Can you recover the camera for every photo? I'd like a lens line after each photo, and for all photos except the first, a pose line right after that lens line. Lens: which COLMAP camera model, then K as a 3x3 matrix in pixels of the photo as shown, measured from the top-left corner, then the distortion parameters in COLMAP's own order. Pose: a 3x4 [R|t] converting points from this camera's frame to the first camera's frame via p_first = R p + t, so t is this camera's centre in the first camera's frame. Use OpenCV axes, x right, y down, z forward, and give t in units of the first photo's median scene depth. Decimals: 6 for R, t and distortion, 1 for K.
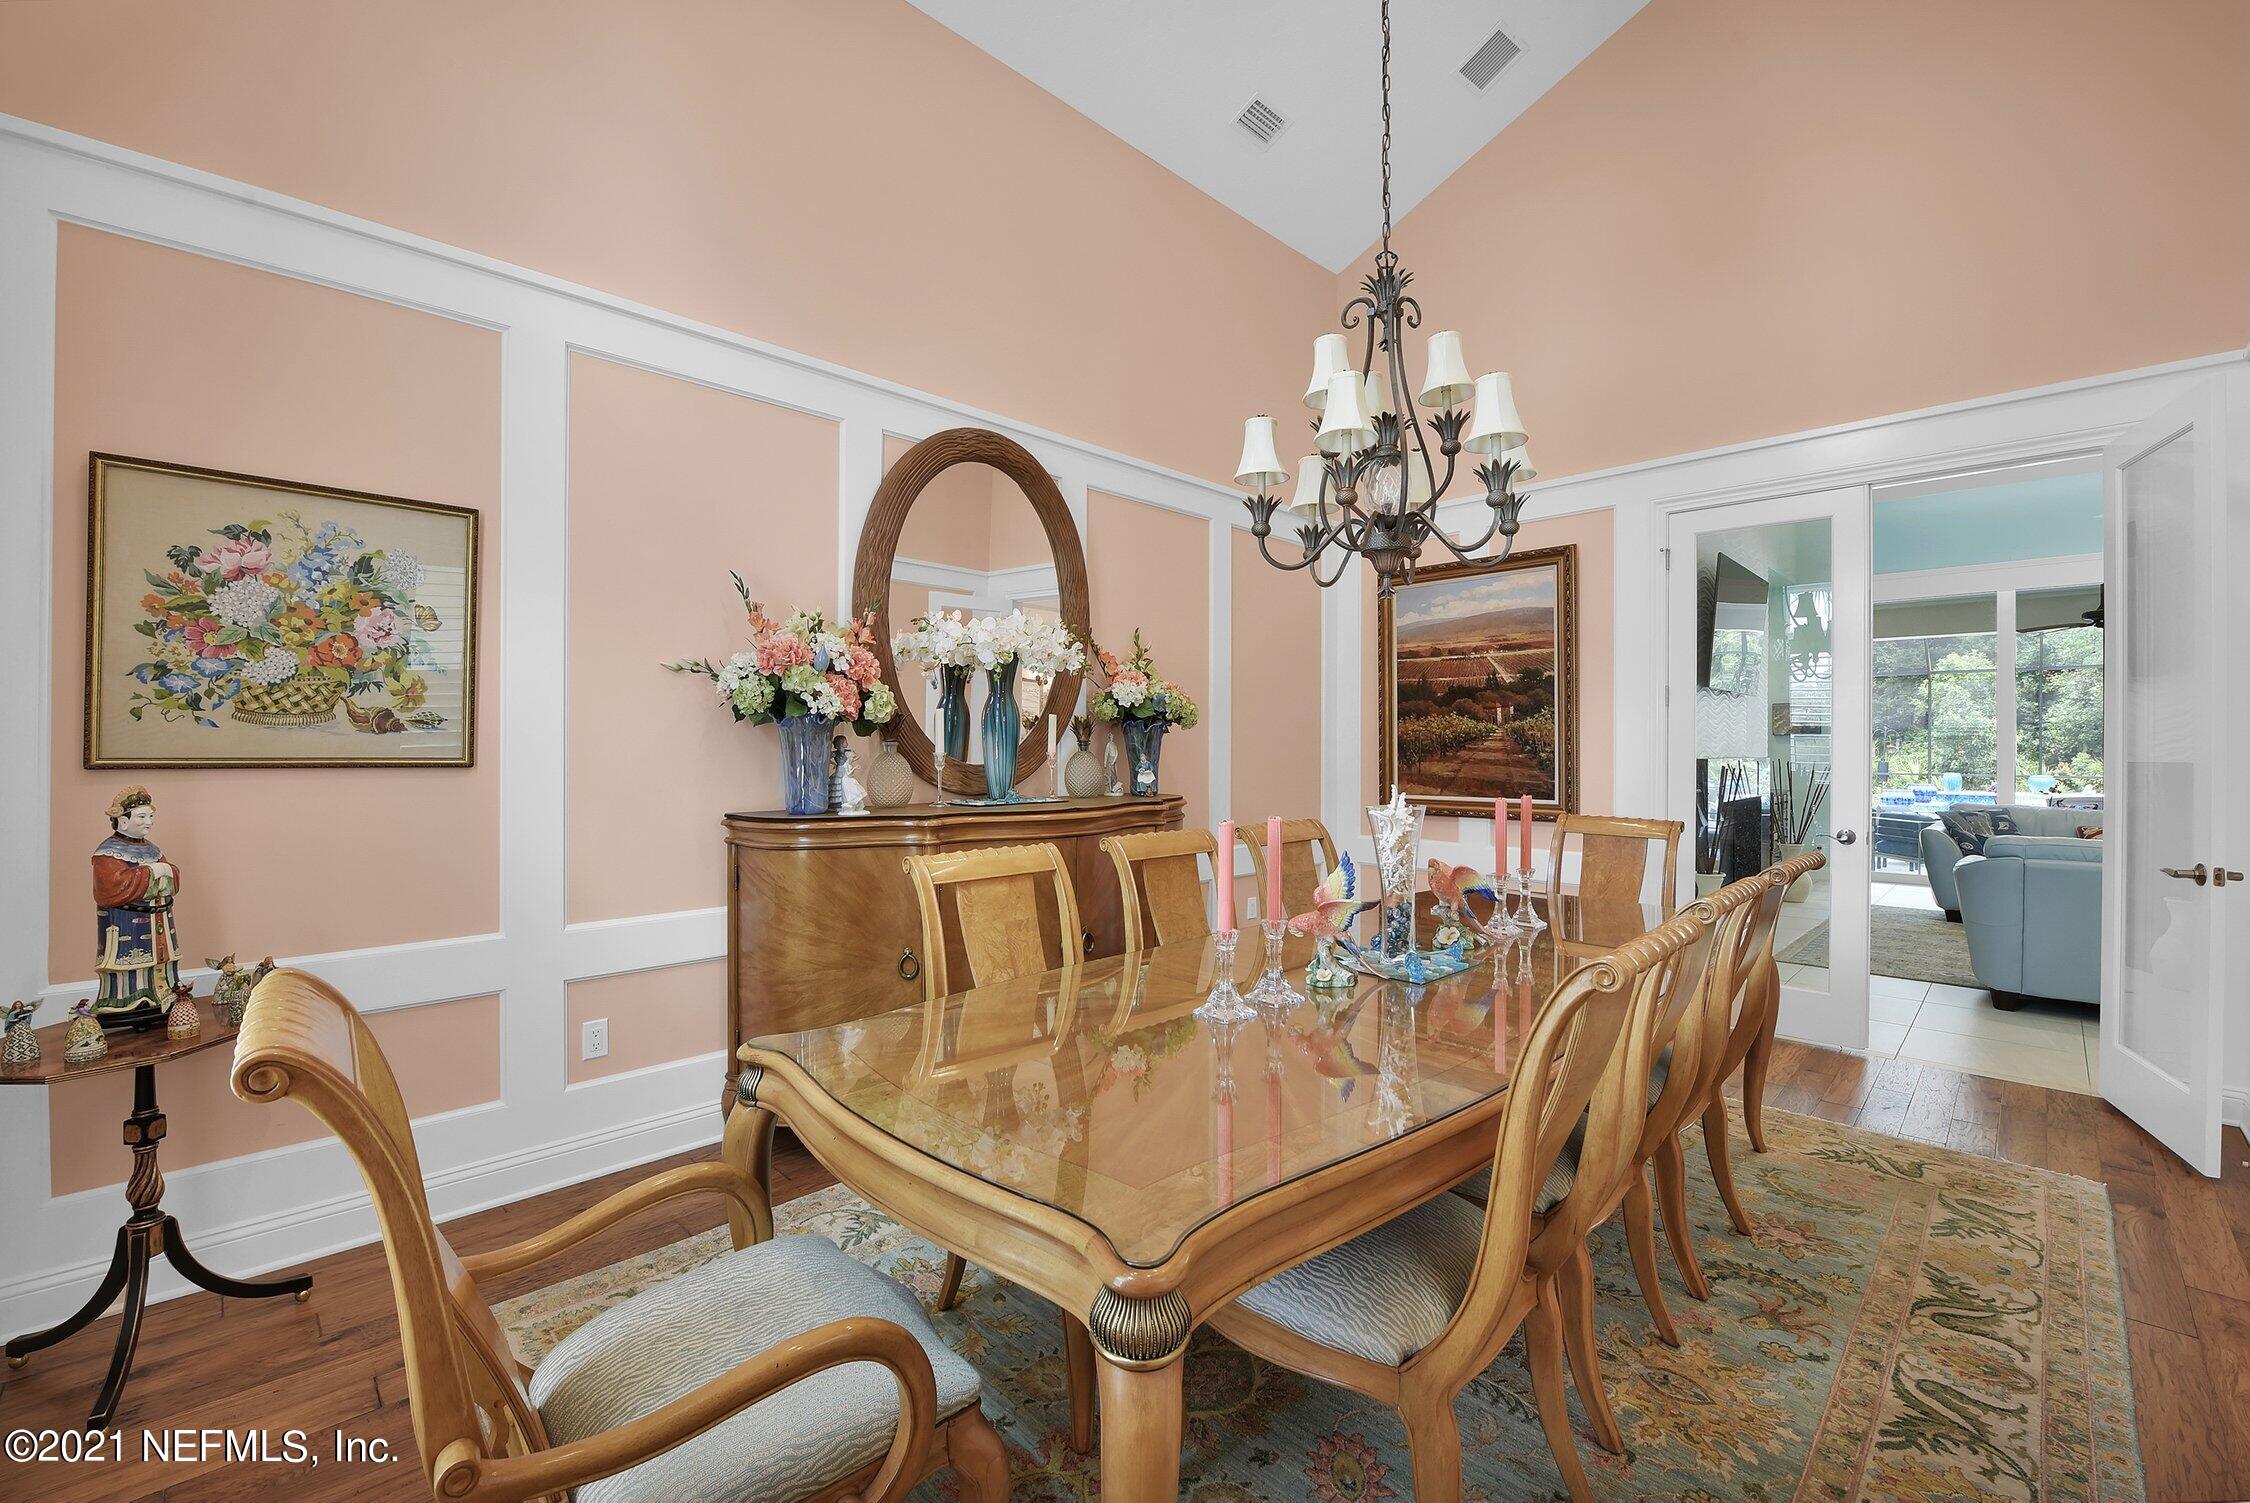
lens RADIAL K [[964.7, 0, 1128.2], [0, 964.7, 757.9], [0, 0, 1]] dist [-0.010078, -0.001943]
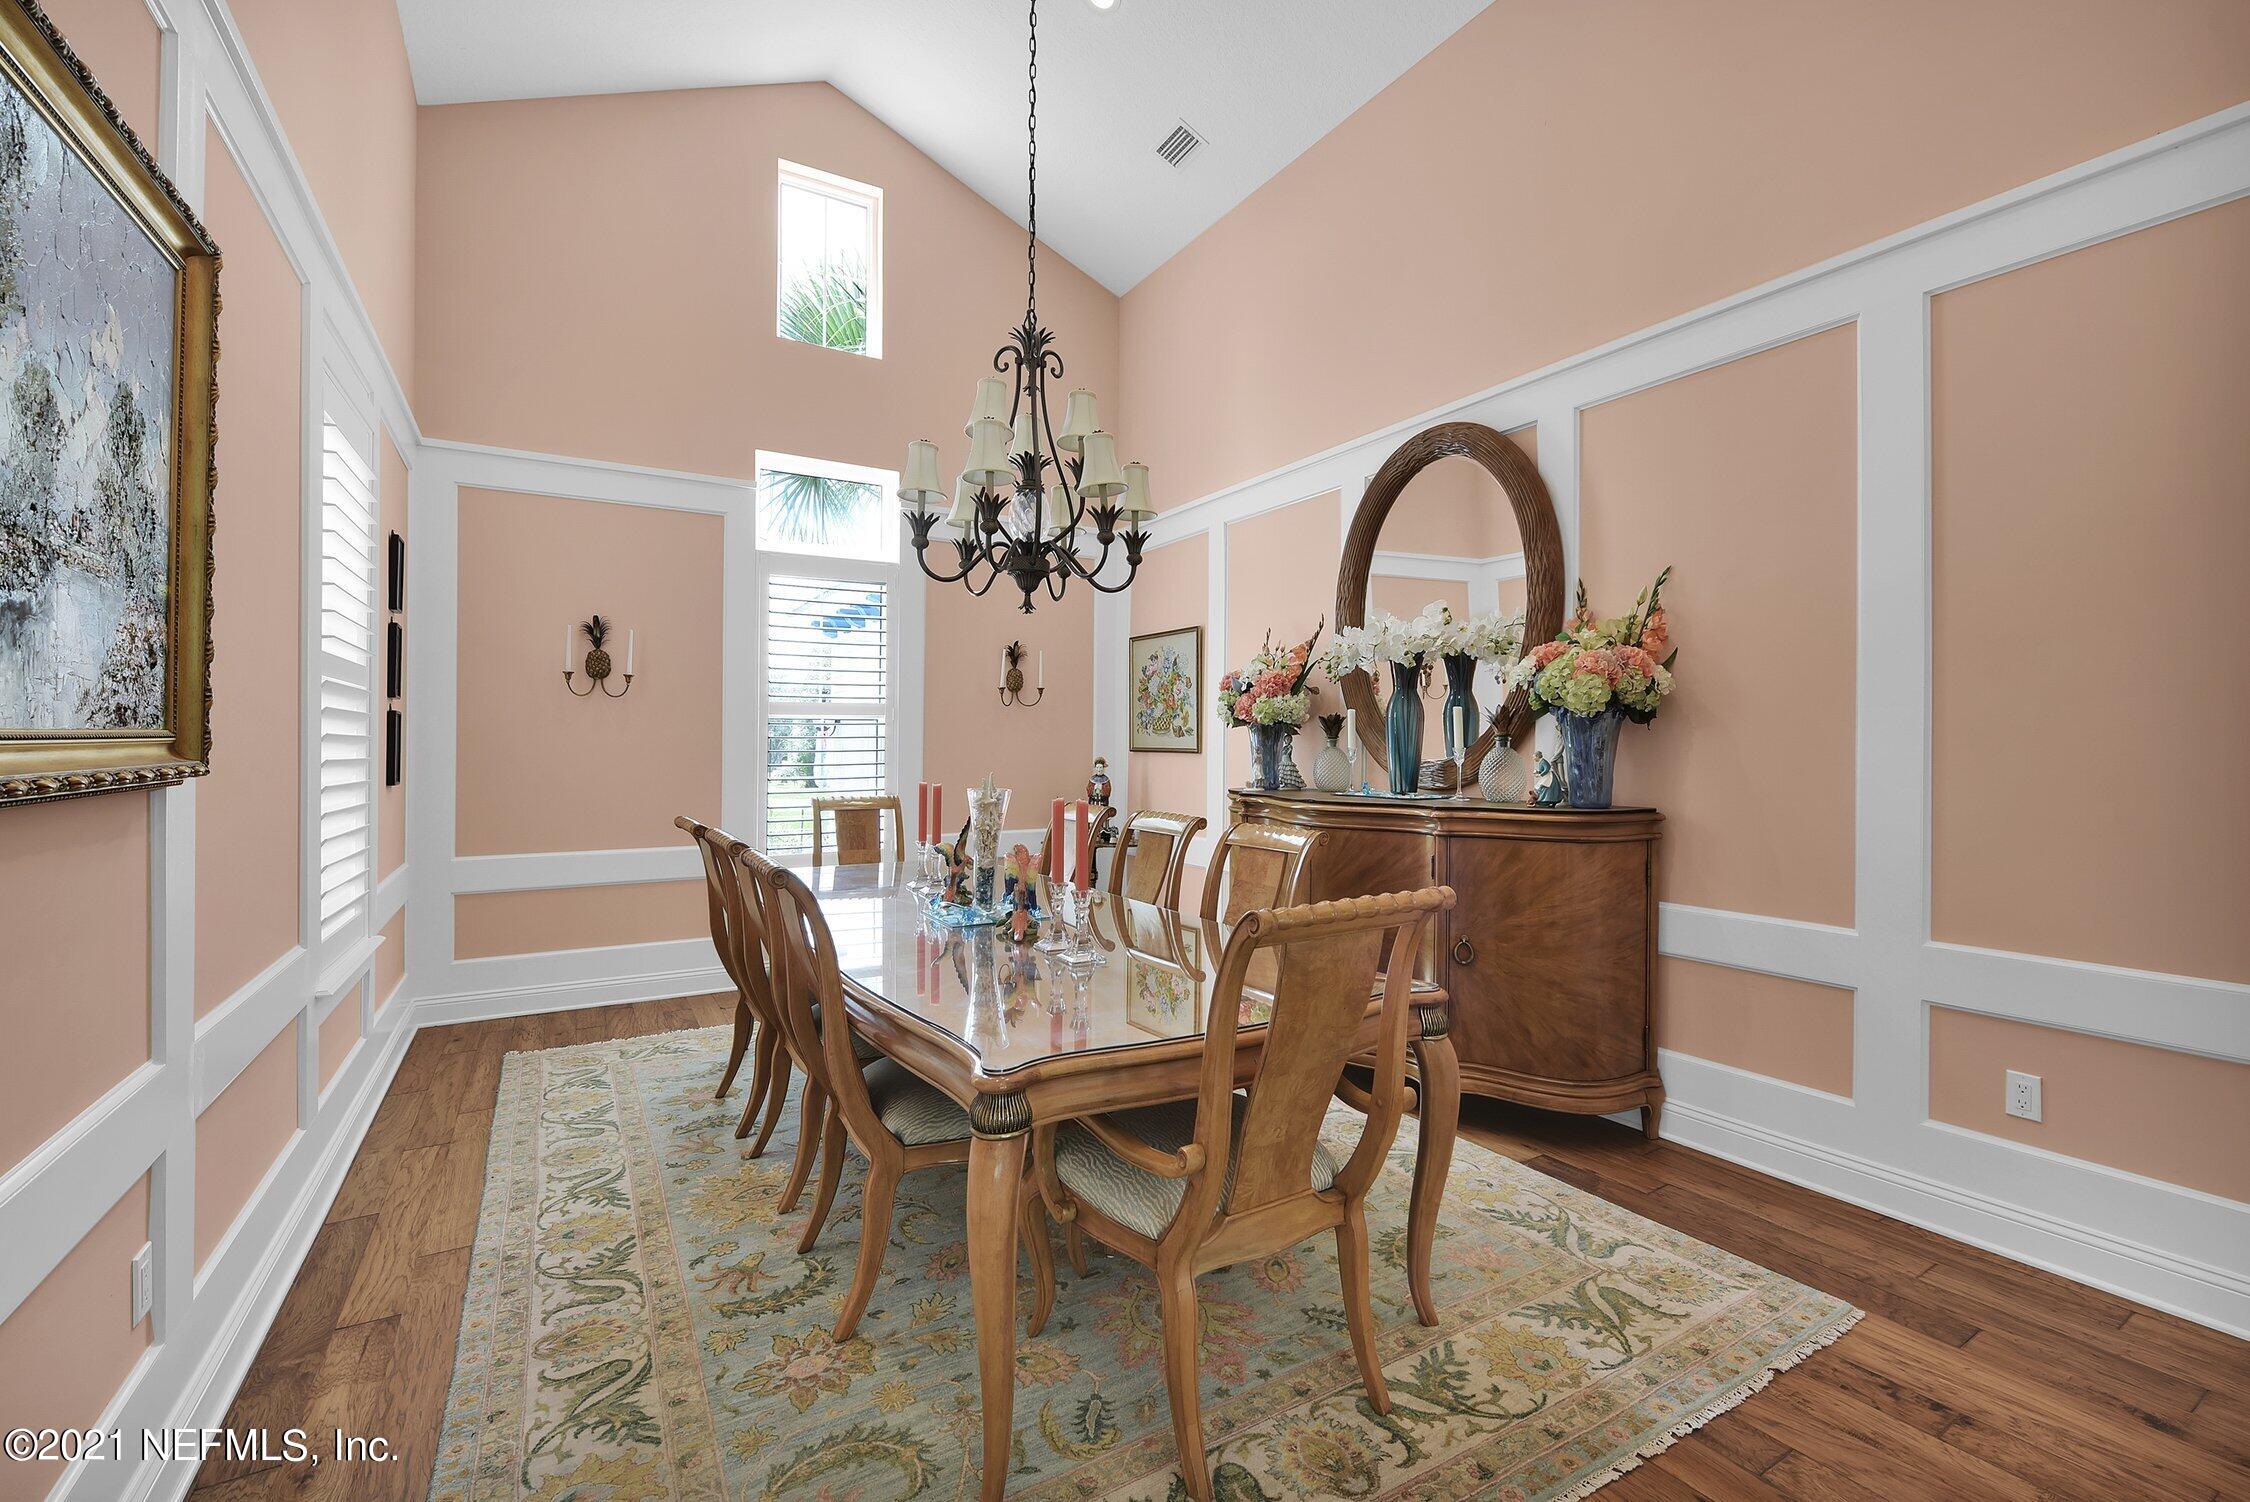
lens RADIAL K [[964.7, 0, 1119.2], [0, 964.7, 740.2], [0, 0, 1]] dist [-0.010078, -0.001943]
pose [[-0.280194, -0.006034, -0.959924, 1.521336], [-0.009565, 0.999948, -0.003493, -0.009651], [0.959896, 0.008203, -0.280237, 1.620867]]
